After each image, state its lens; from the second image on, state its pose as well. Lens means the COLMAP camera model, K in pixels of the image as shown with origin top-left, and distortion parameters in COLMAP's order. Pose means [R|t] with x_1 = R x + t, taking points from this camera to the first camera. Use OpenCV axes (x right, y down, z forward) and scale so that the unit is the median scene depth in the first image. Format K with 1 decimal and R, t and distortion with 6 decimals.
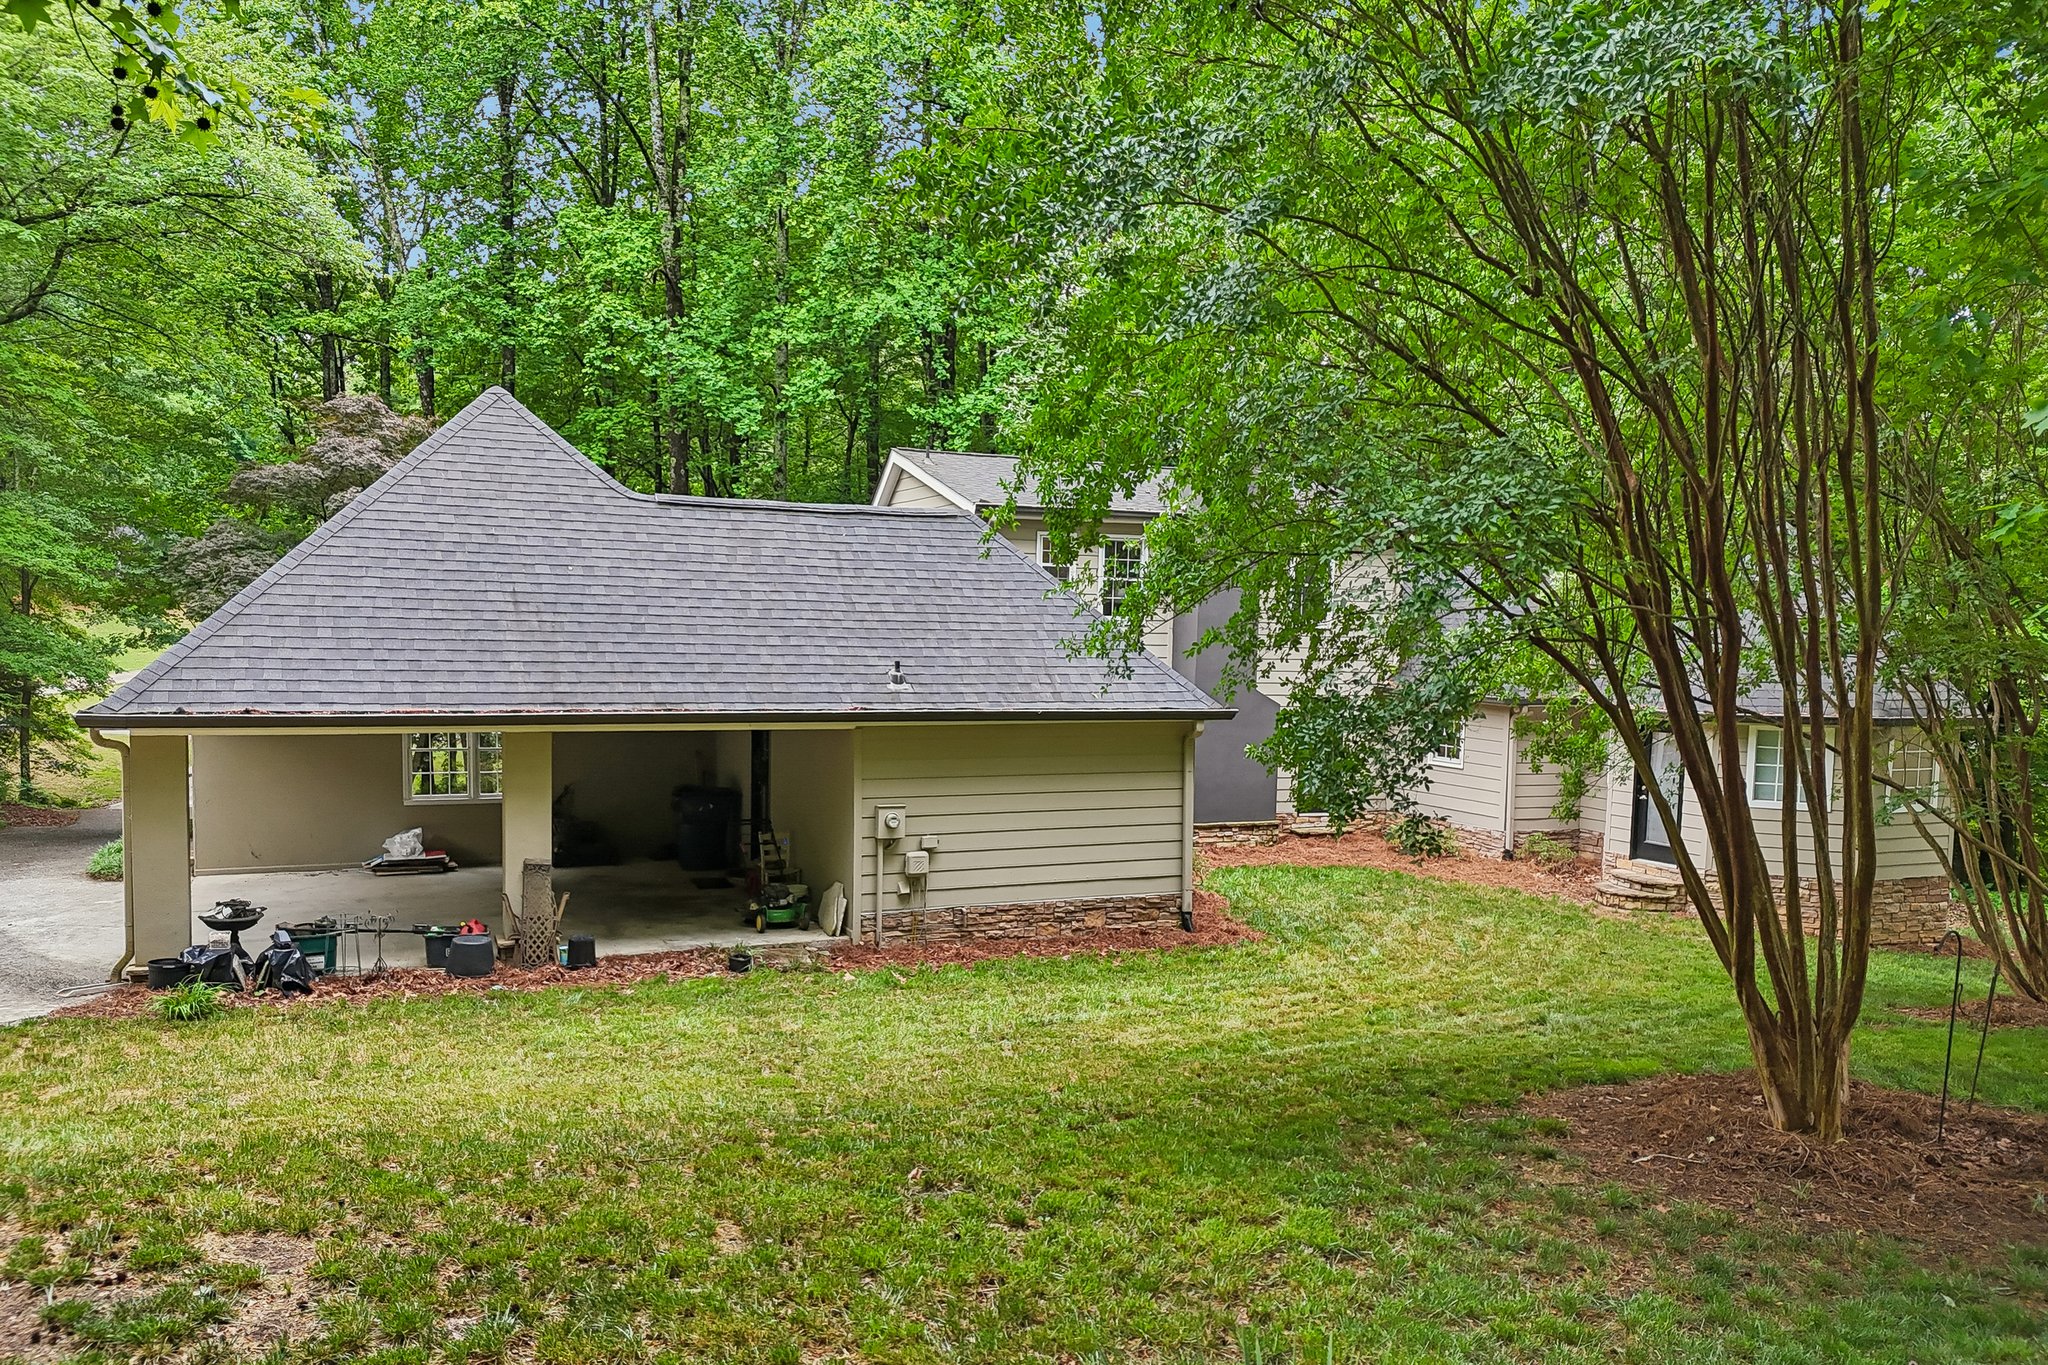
lens RADIAL K [[1500.2, 0, 1034.0], [0, 1500.2, 615.8], [0, 0, 1]] dist [0.072660, -0.086950]
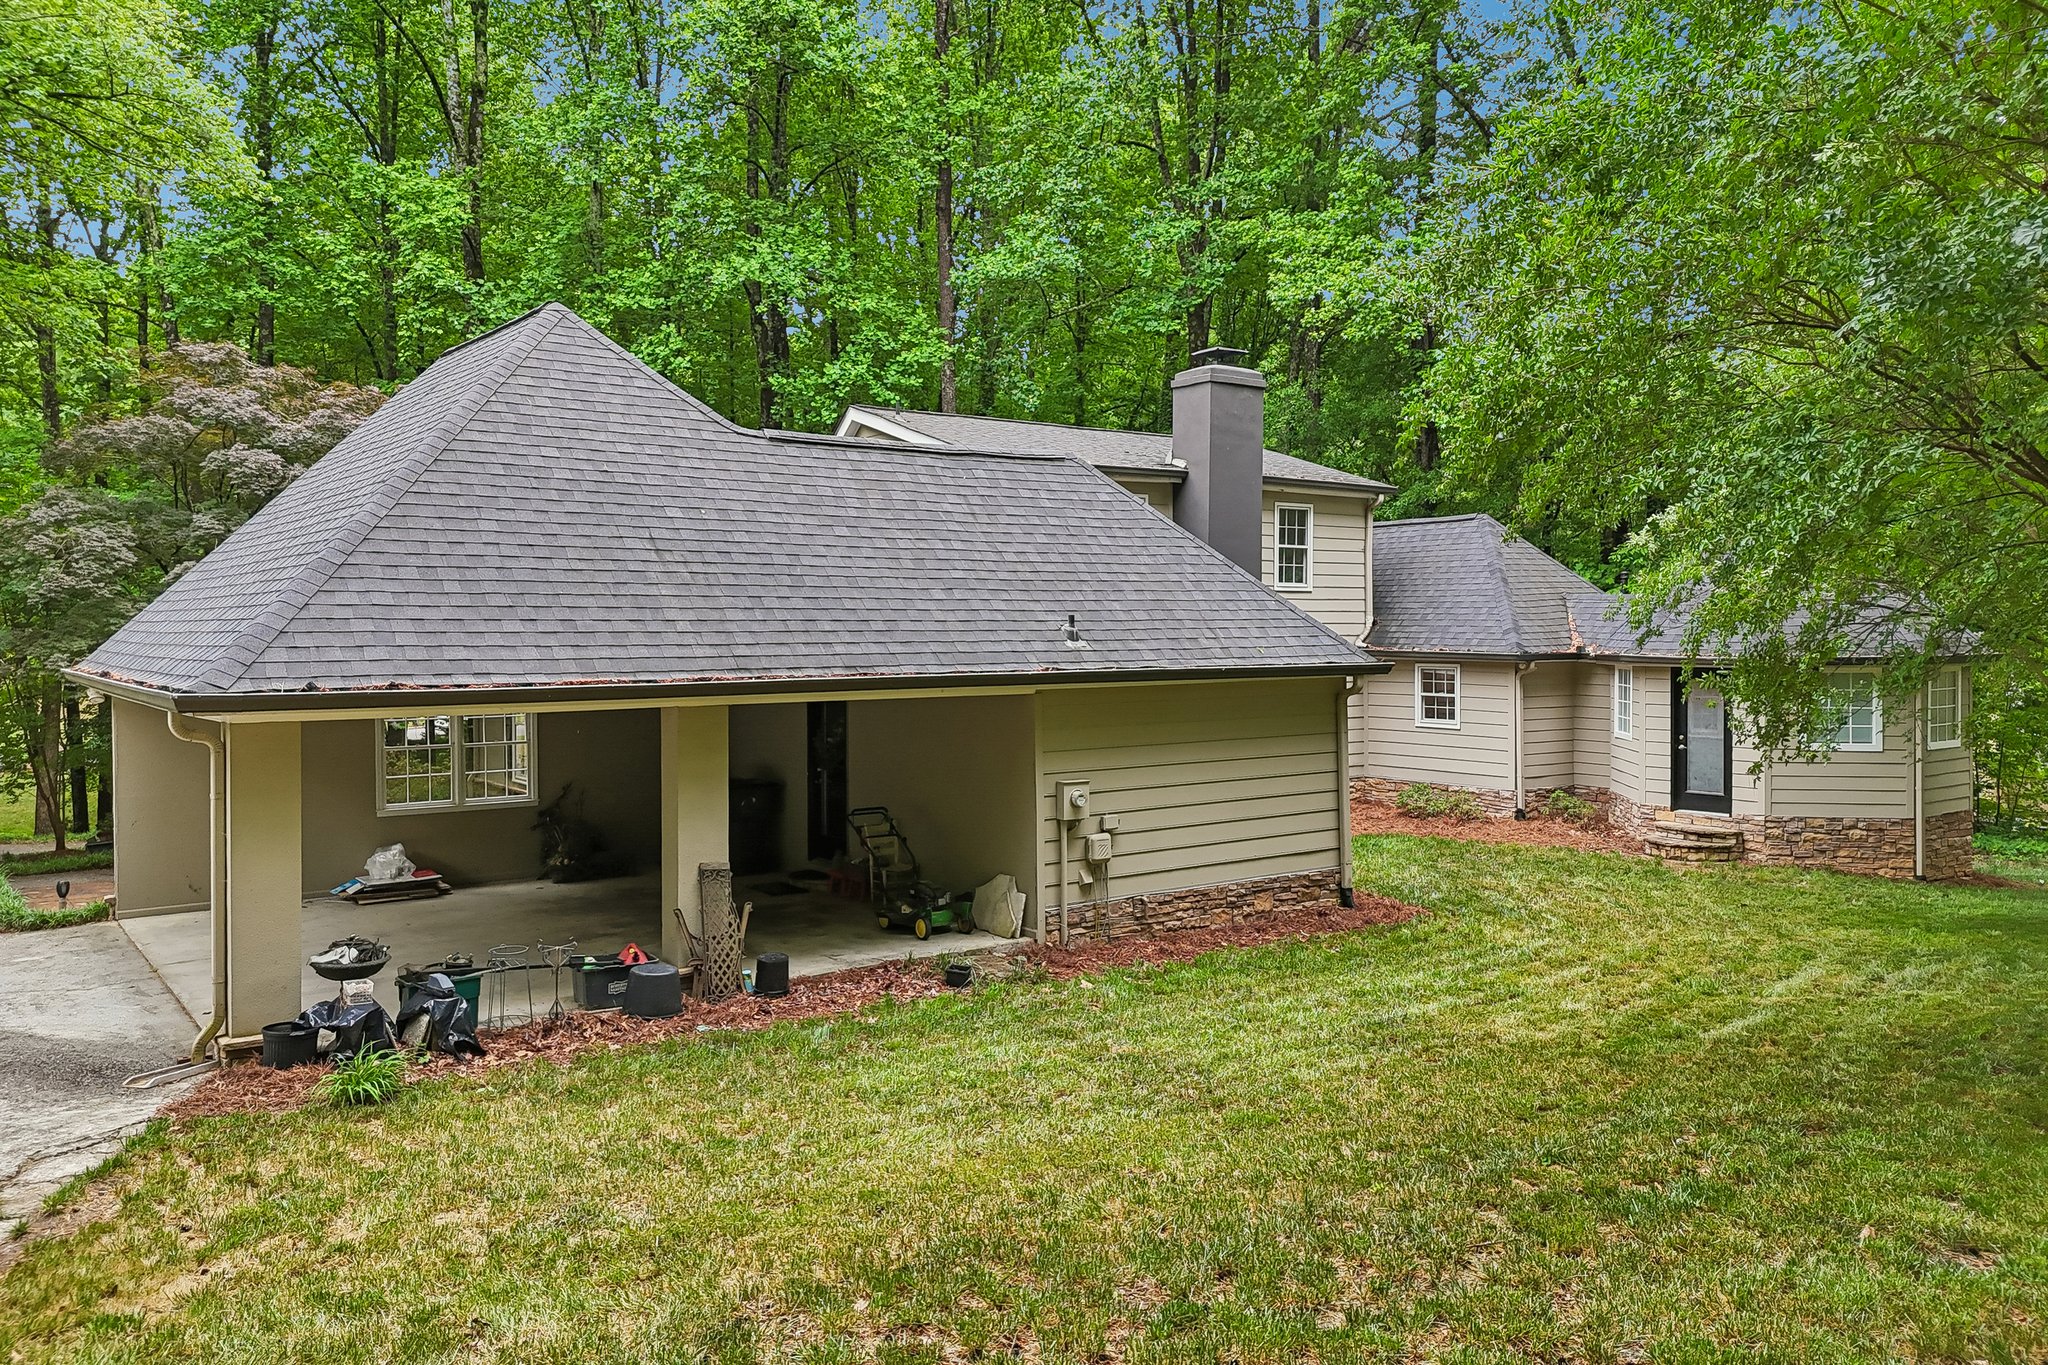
lens RADIAL K [[1471.4, 0, 1017.5], [0, 1471.4, 527.6], [0, 0, 1]] dist [0.061651, -0.071849]
pose [[0.978751, -0.010865, 0.204766, -0.296307], [0.022686, 0.998203, -0.055471, 0.026037], [-0.203795, 0.058938, 0.977238, 0.163685]]
